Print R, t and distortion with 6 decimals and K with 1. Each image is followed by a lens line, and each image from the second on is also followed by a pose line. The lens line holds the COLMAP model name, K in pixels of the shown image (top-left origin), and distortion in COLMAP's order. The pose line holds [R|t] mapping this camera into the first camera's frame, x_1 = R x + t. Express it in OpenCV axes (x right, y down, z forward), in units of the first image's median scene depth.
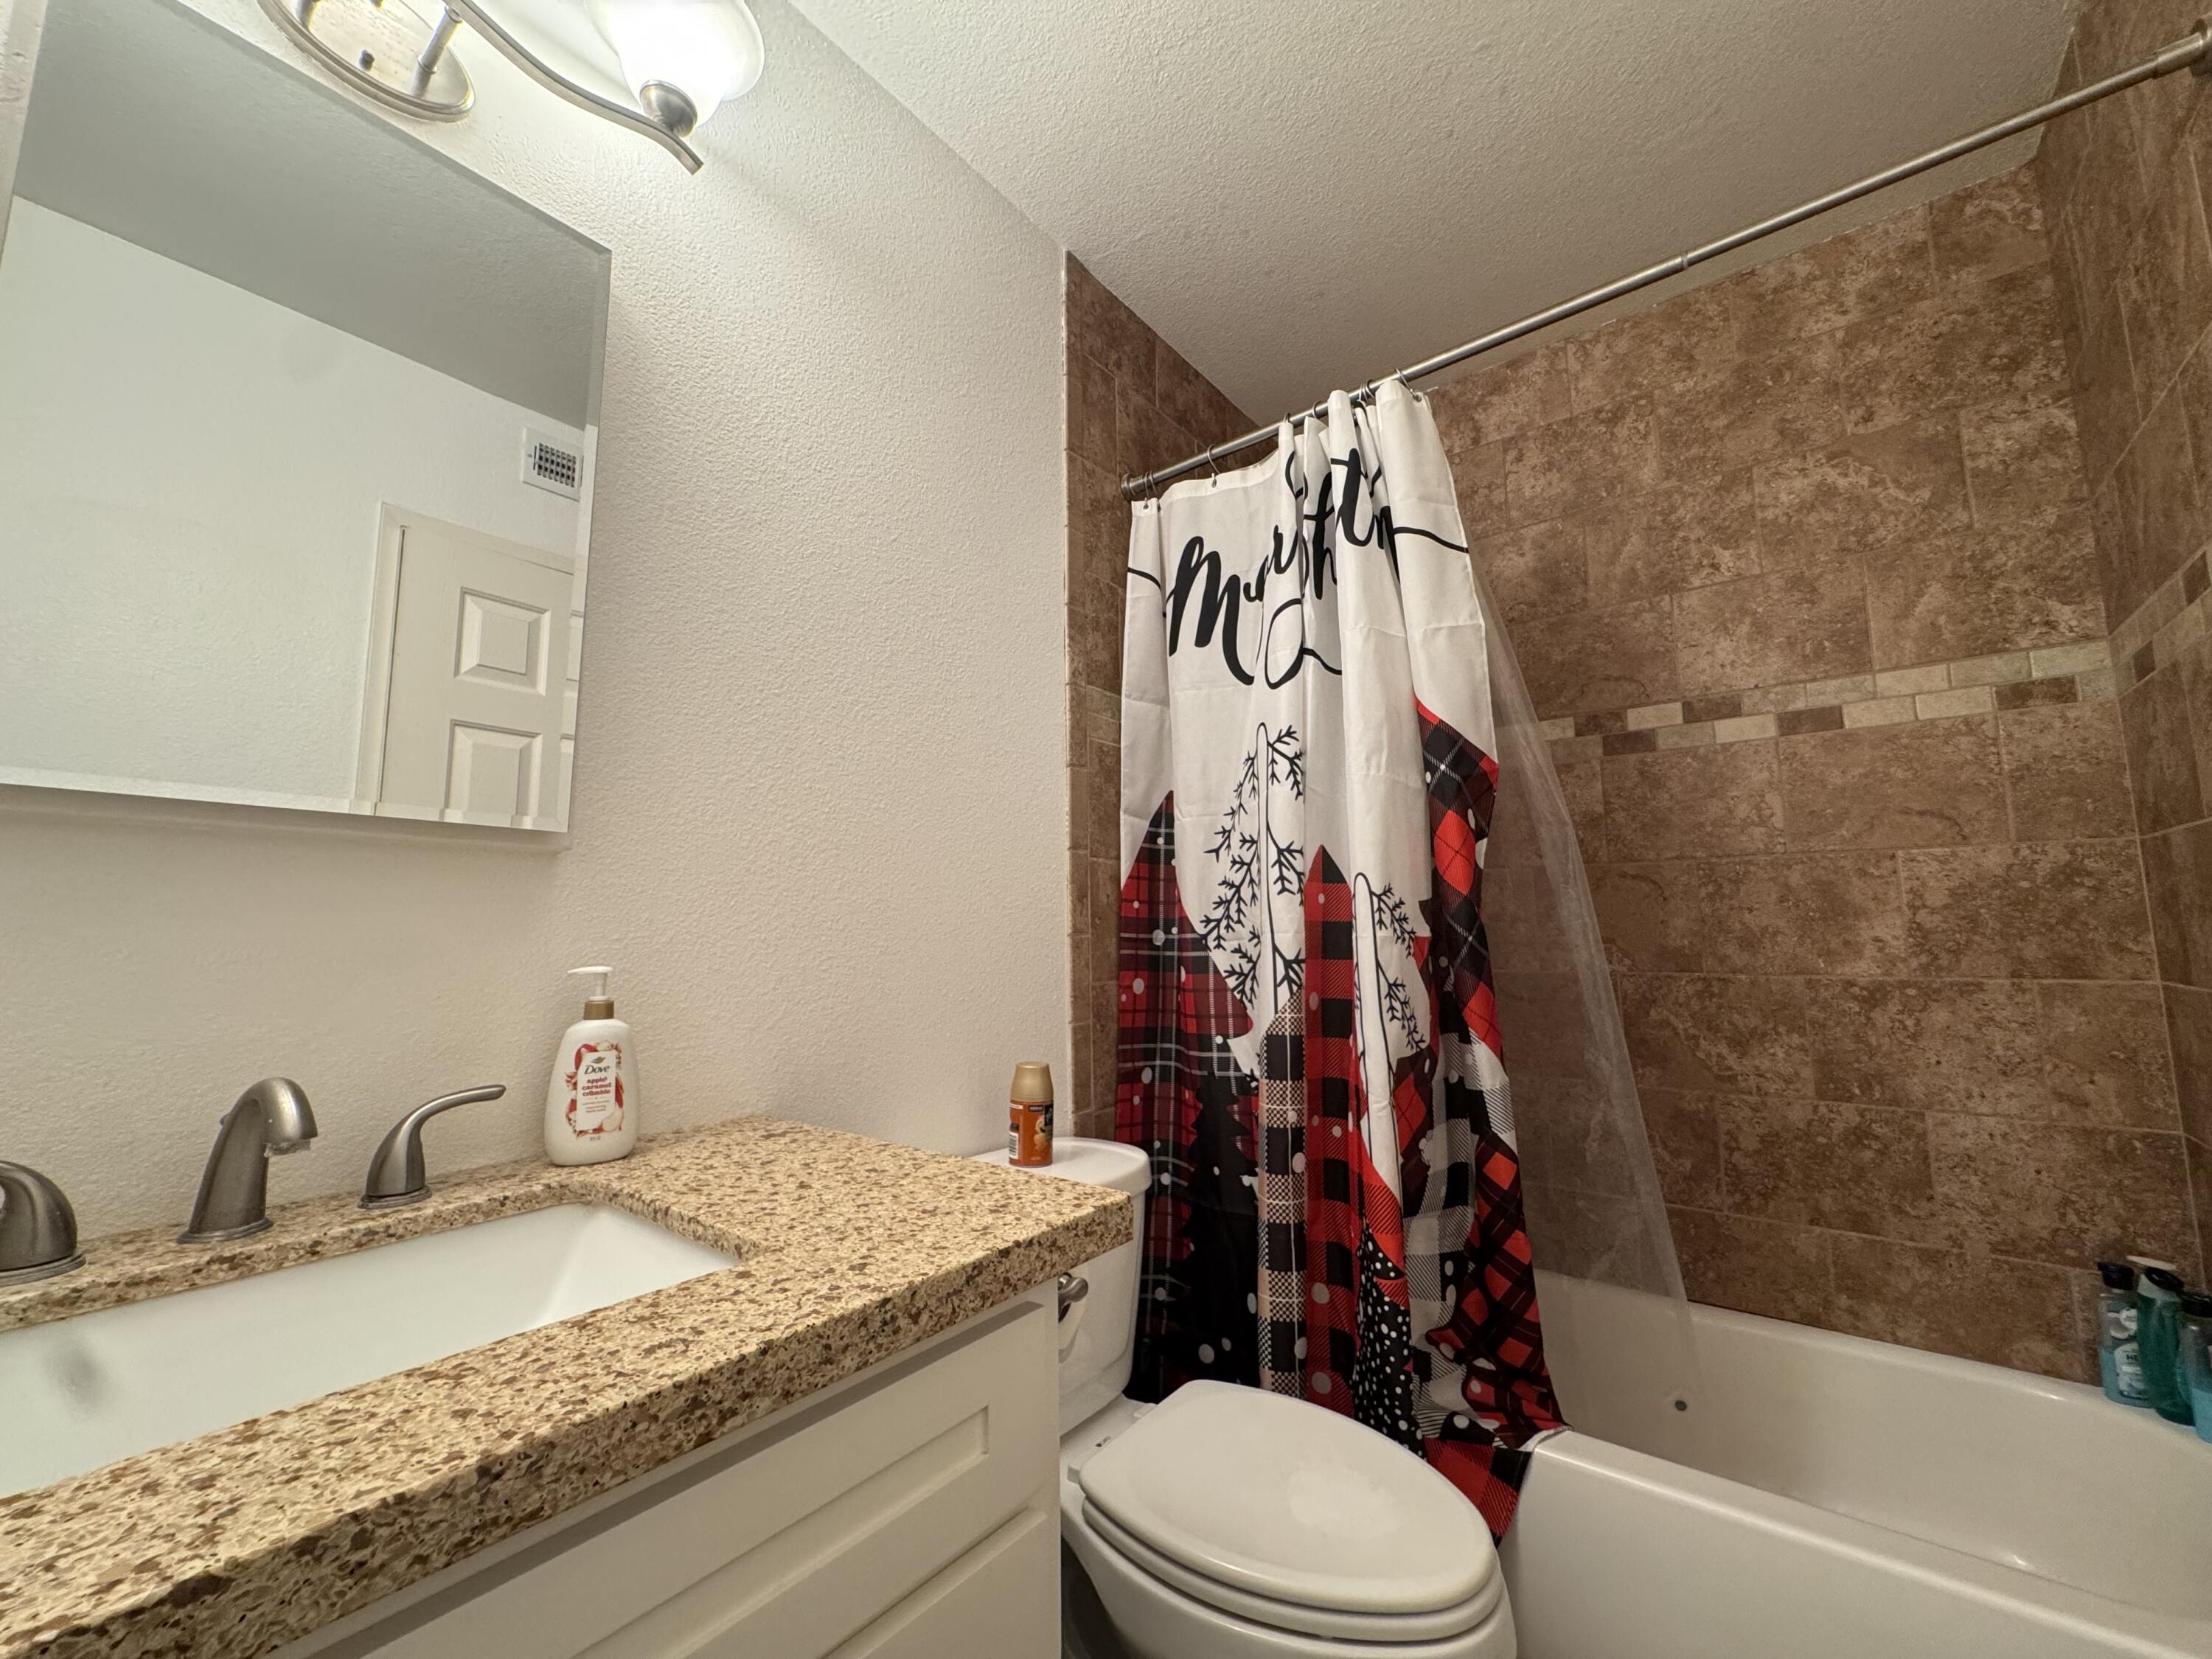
lens RADIAL K [[881.6, 0, 1104.2], [0, 881.6, 825.3], [0, 0, 1]] dist [-0.003729, 0.000445]
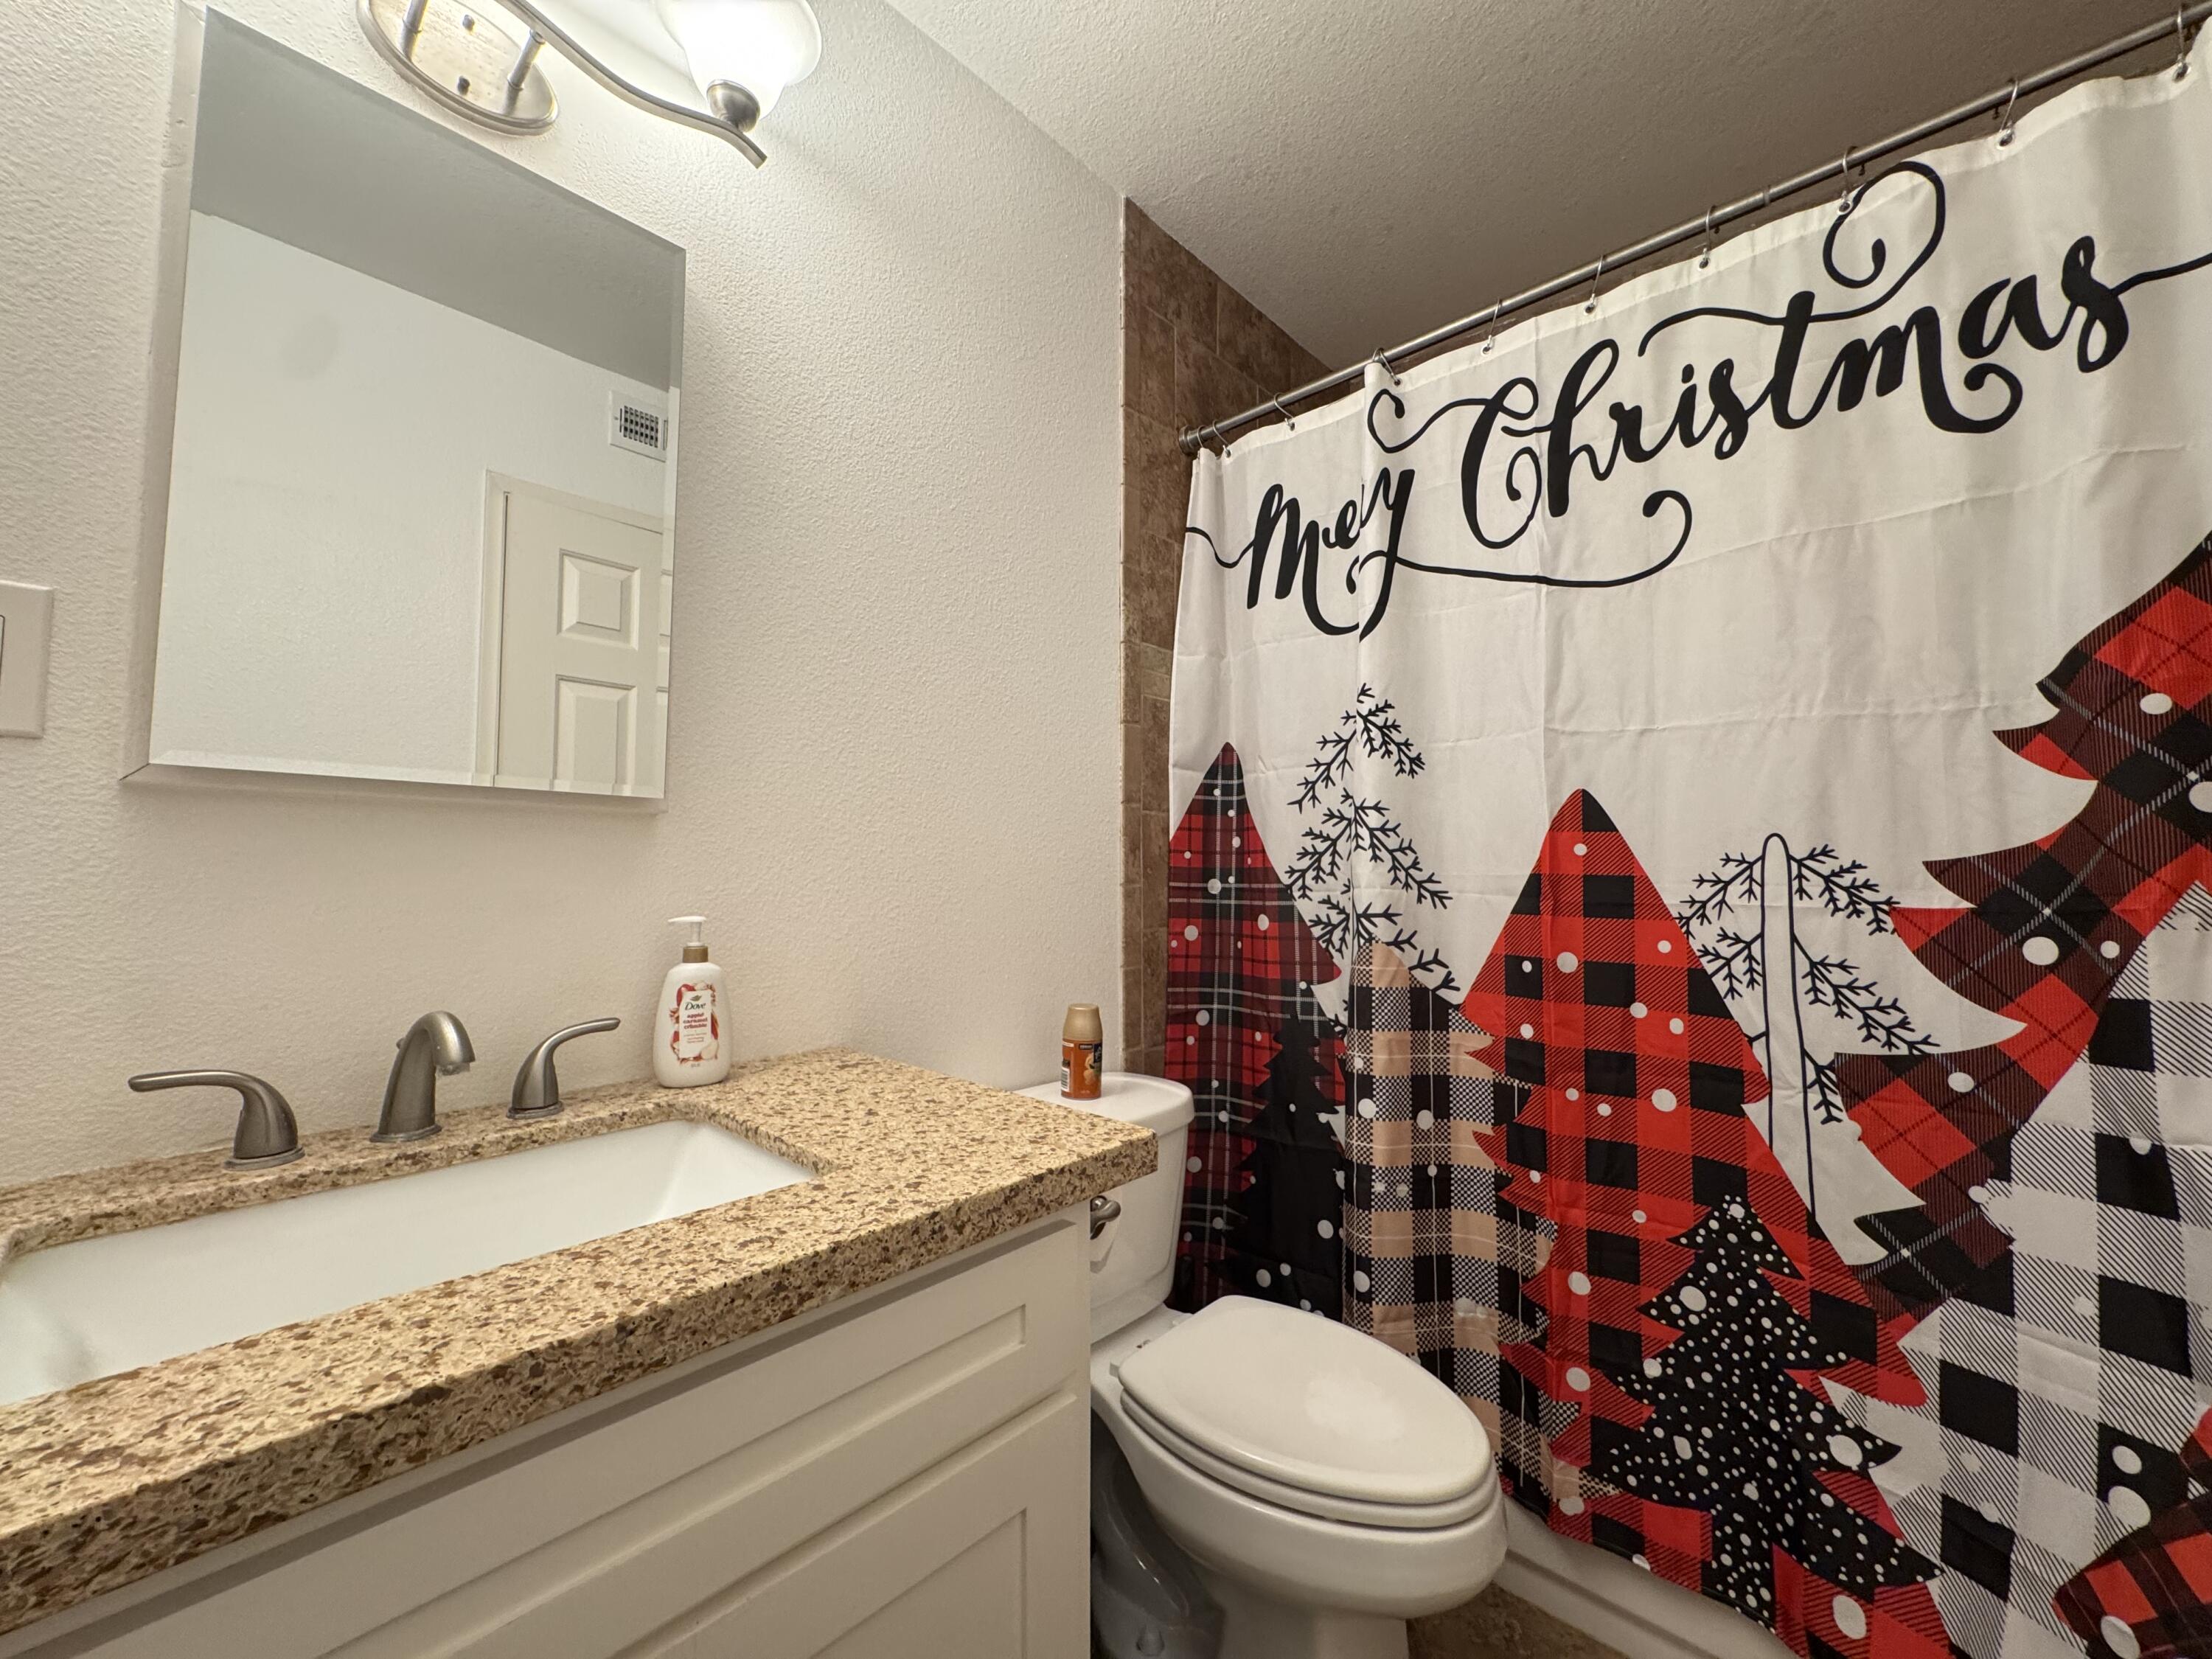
lens RADIAL K [[881.6, 0, 1104.2], [0, 881.6, 825.3], [0, 0, 1]] dist [-0.003729, 0.000445]
pose [[0.996615, 0.010865, -0.081487, 0.049751], [-0.004730, 0.997164, 0.075114, -0.051329], [0.082072, -0.074475, 0.993840, -0.086266]]
